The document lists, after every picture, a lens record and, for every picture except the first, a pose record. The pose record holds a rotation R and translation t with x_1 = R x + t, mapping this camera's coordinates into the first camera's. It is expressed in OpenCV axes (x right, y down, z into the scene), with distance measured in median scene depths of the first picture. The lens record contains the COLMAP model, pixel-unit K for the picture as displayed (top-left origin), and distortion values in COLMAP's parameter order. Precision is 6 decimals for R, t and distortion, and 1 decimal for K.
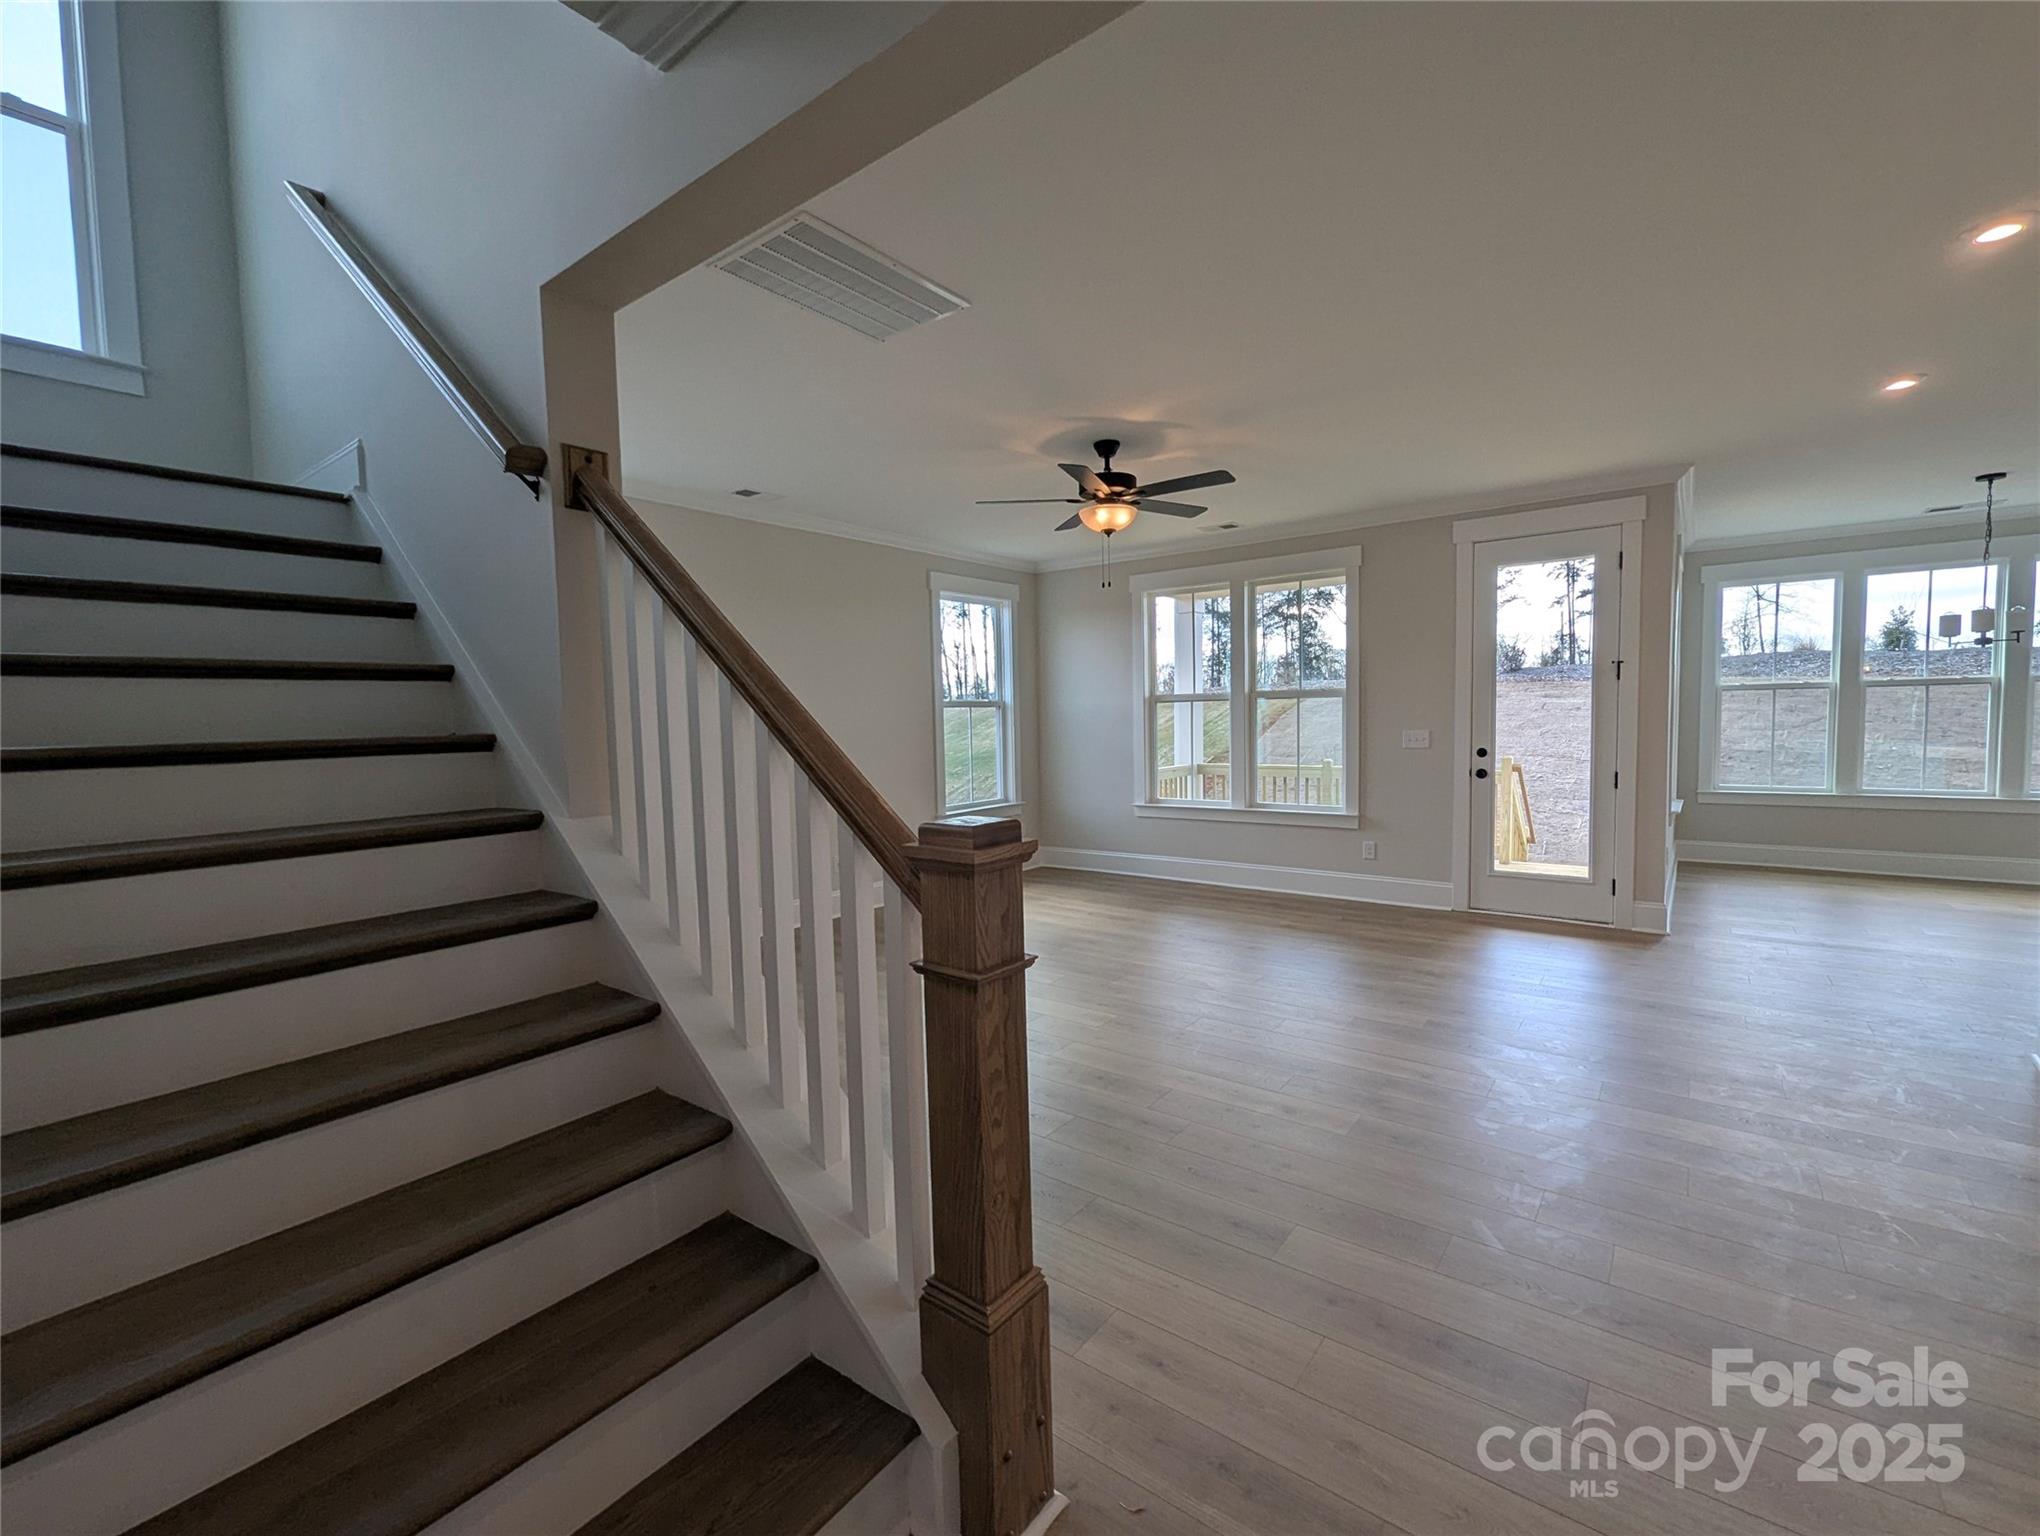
lens RADIAL K [[866.6, 0, 1033.2], [0, 866.6, 775.8], [0, 0, 1]] dist [-0.001605, -0.000940]
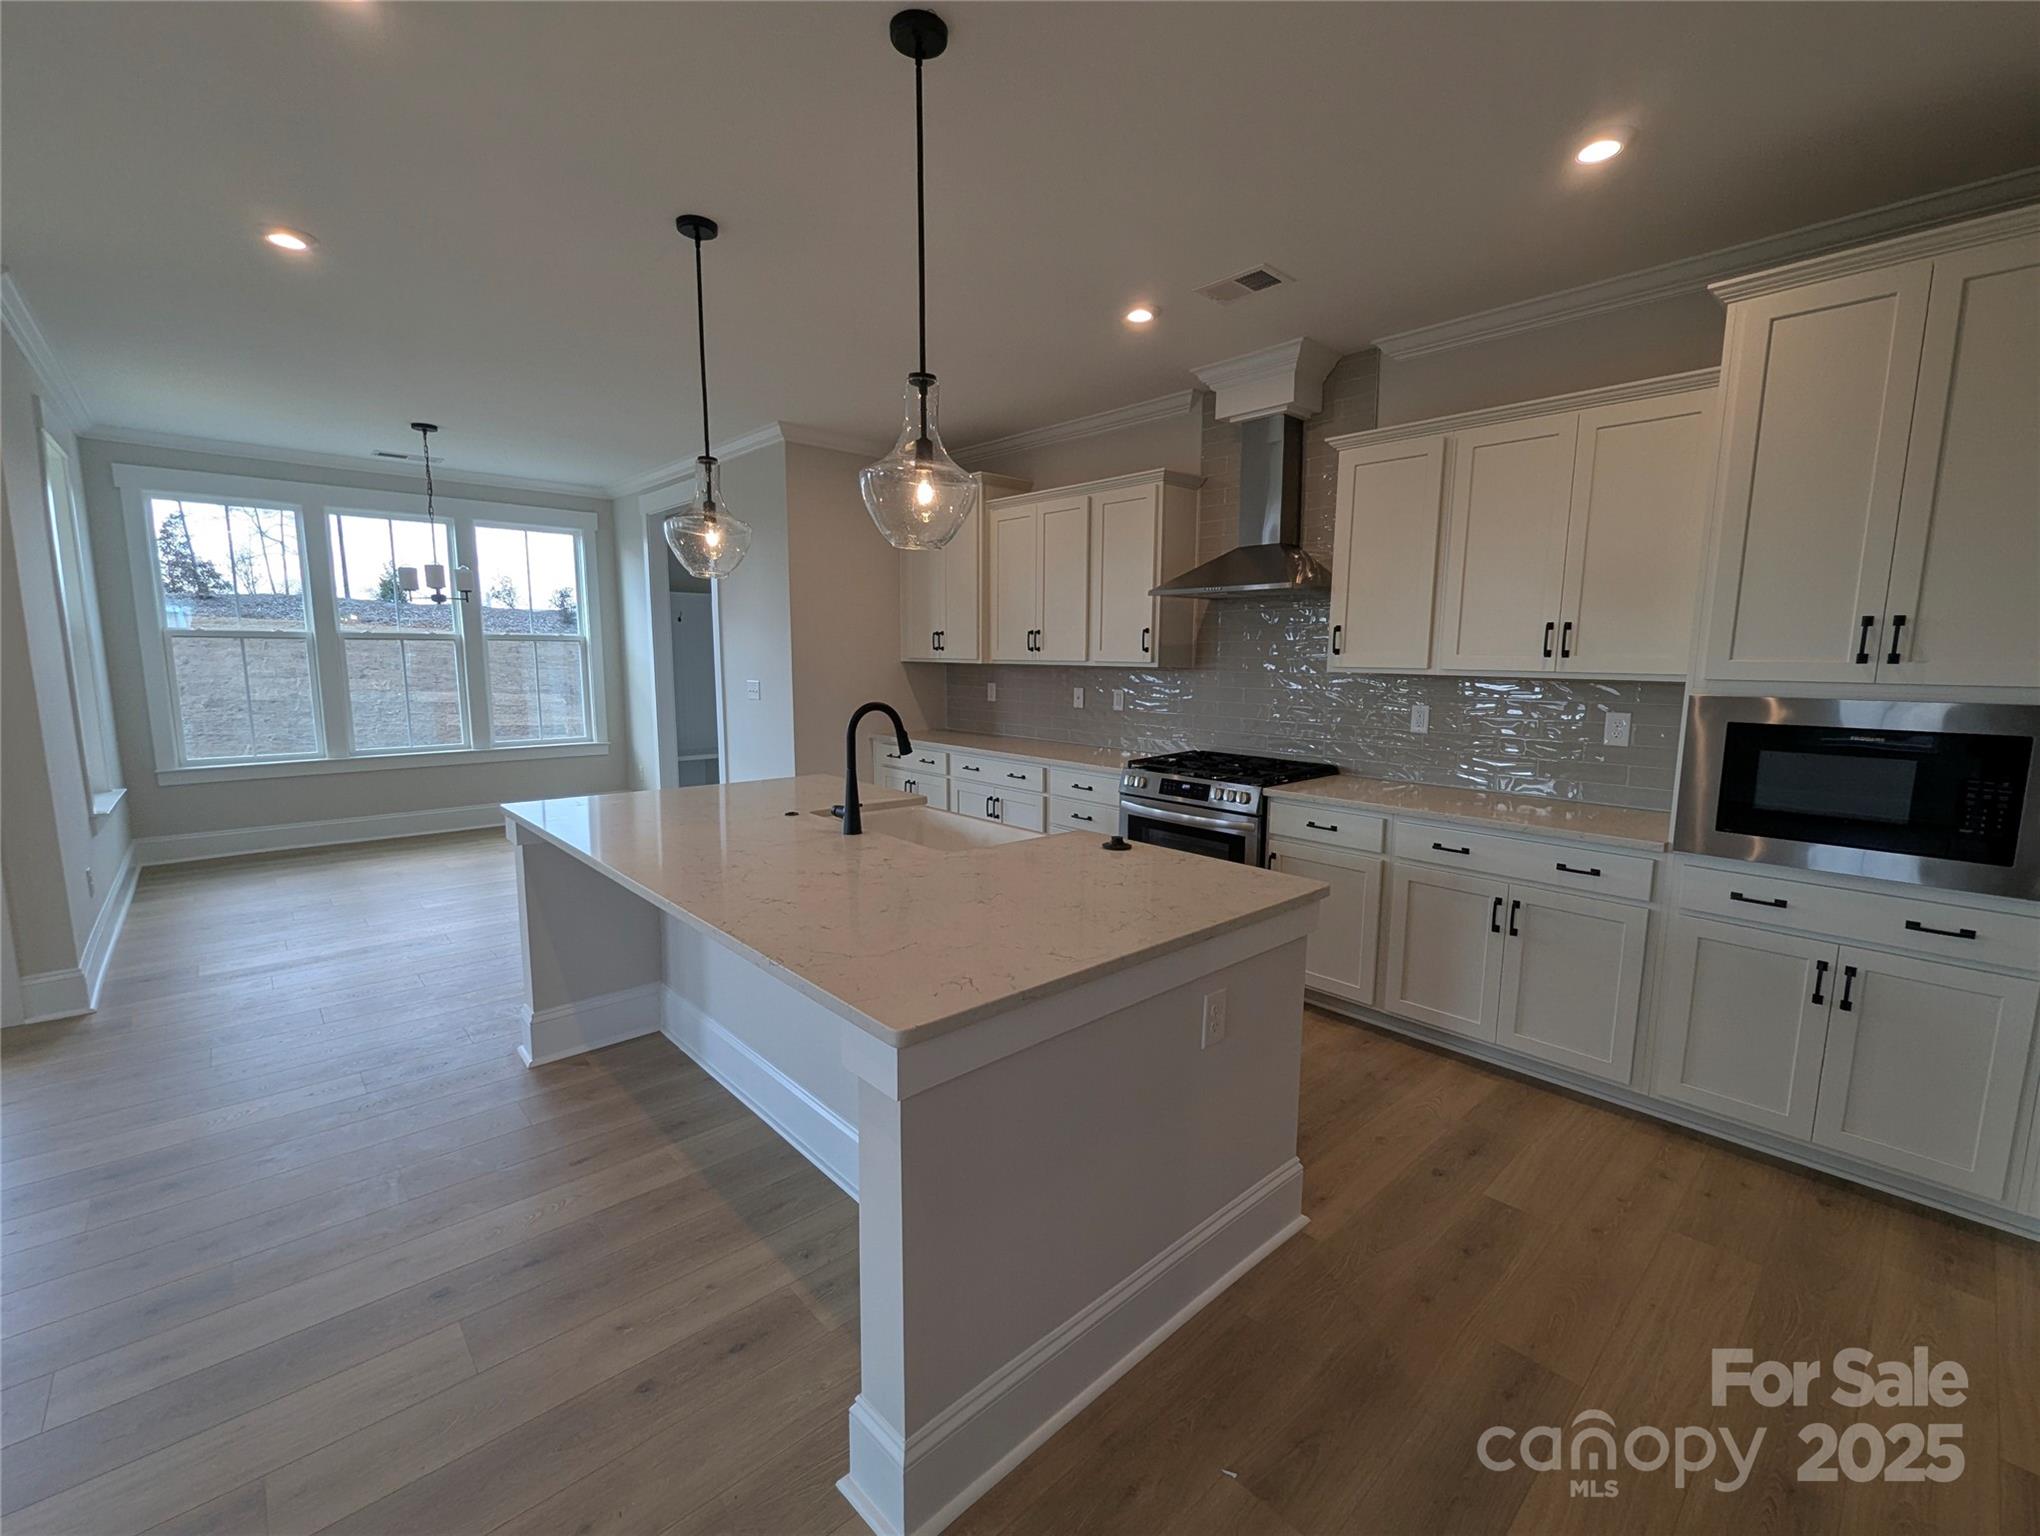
lens RADIAL K [[866.6, 0, 1033.2], [0, 866.6, 775.8], [0, 0, 1]] dist [-0.001605, -0.000940]
pose [[0.165218, -0.116616, 0.979339, 0.175631], [0.052516, 0.992616, 0.109337, -0.021560], [-0.984858, 0.033366, 0.170122, 0.135962]]
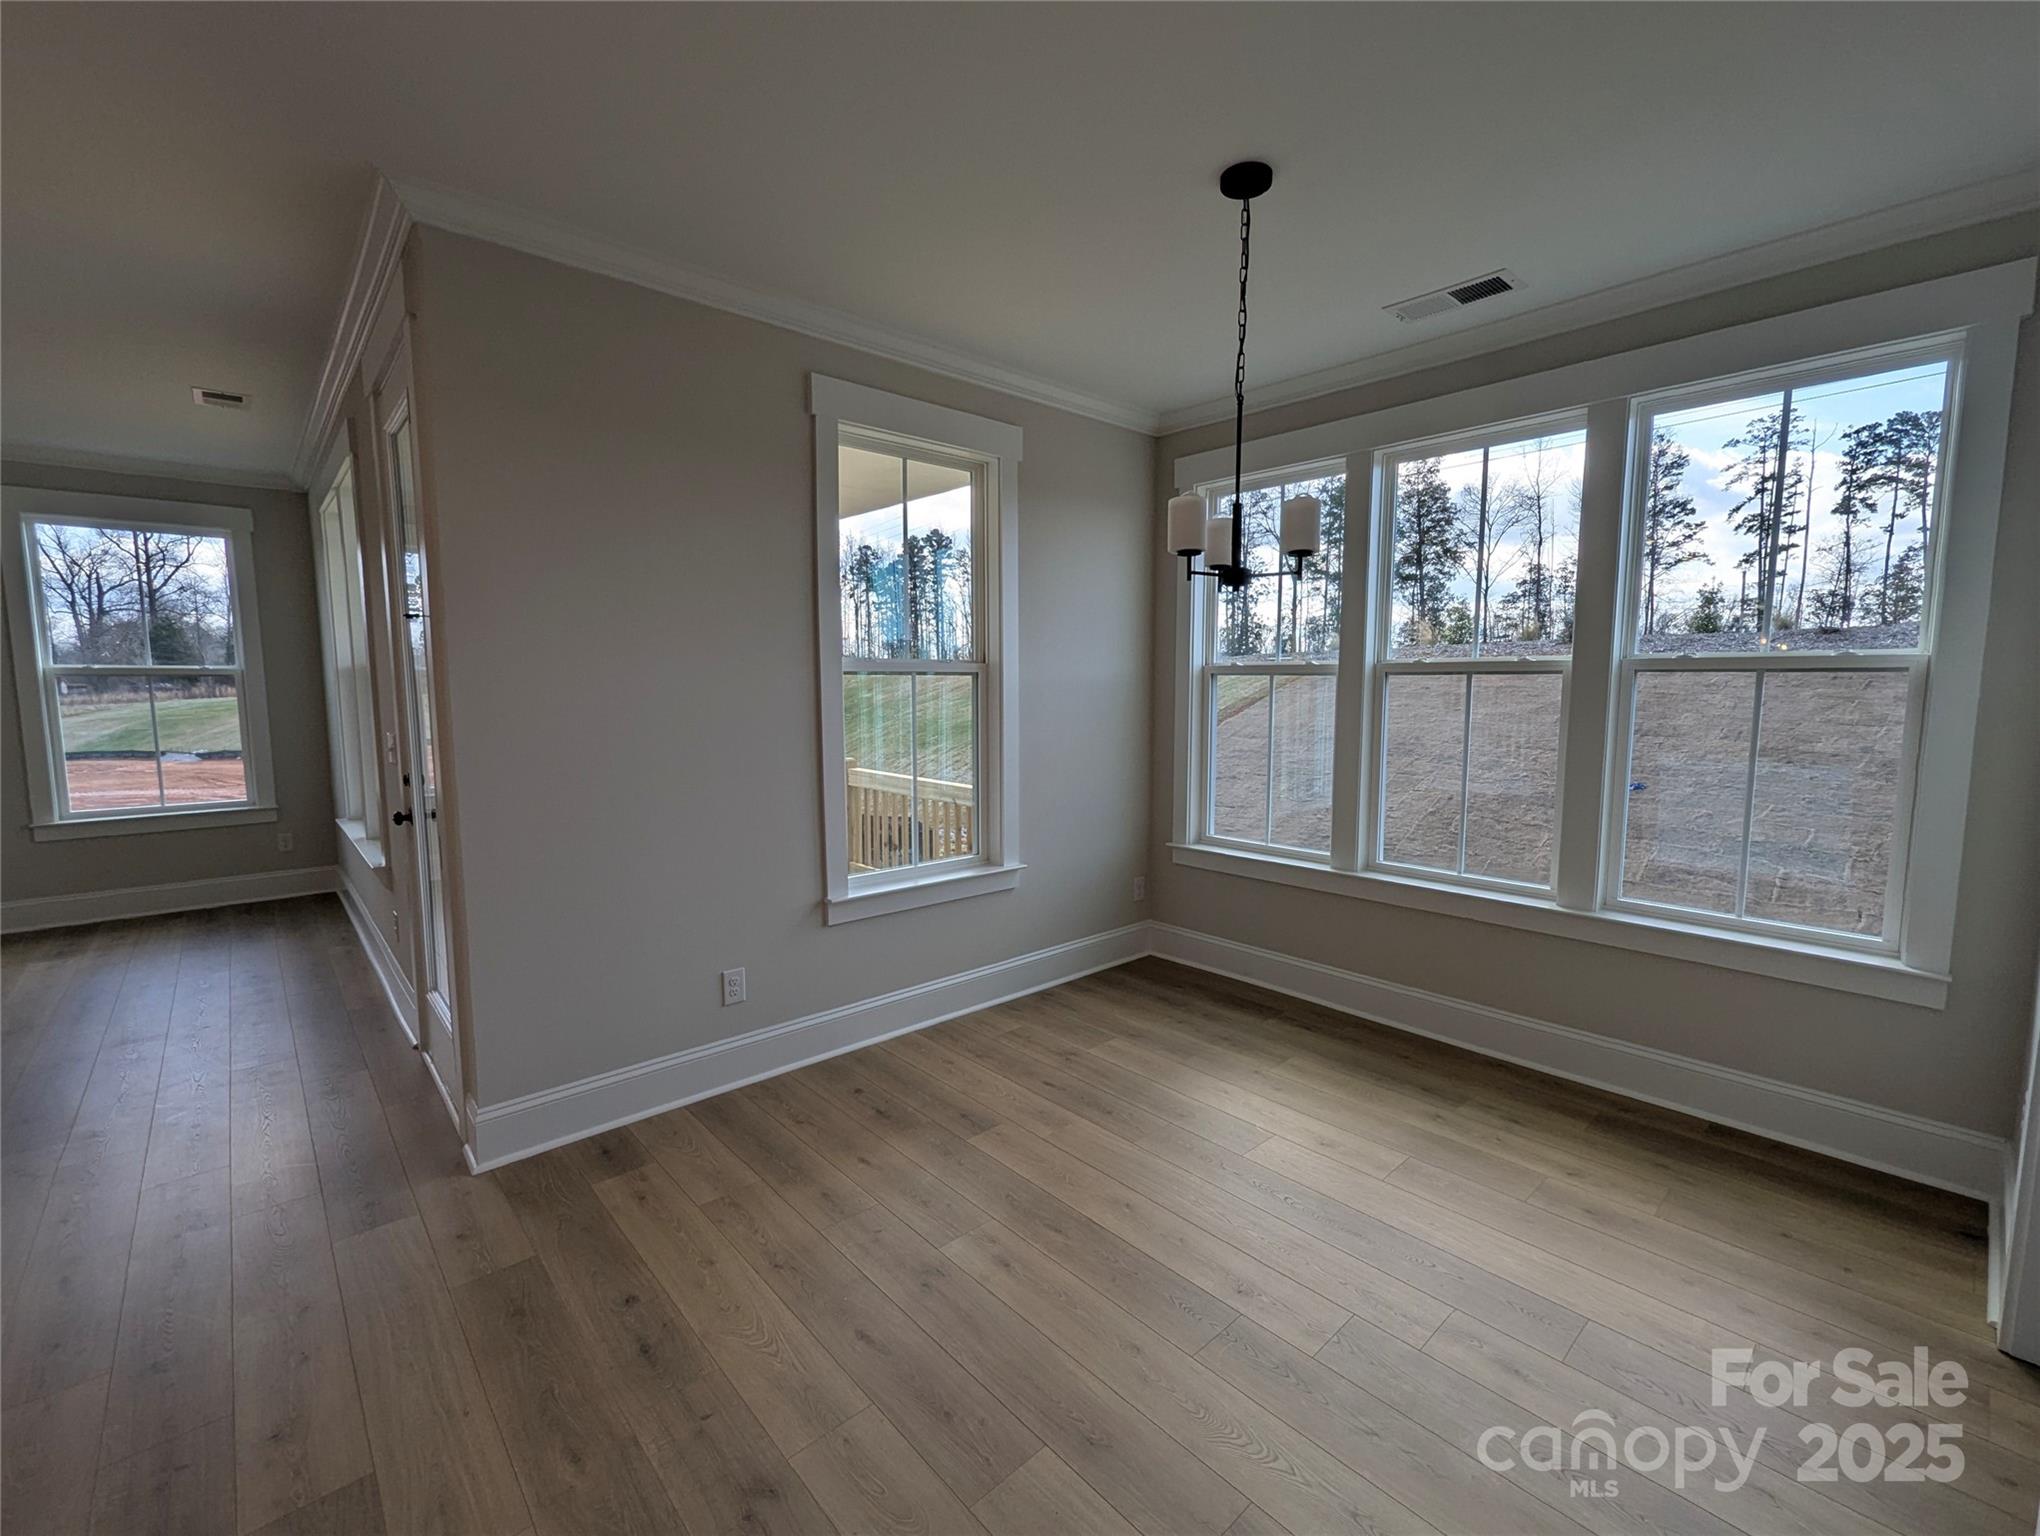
lens RADIAL K [[866.6, 0, 1033.2], [0, 866.6, 775.8], [0, 0, 1]] dist [-0.001605, -0.000940]
pose [[0.983266, 0.041045, -0.177492, 0.767091], [-0.033685, 0.998451, 0.044286, -0.052045], [0.179034, -0.037566, 0.983125, 0.390312]]
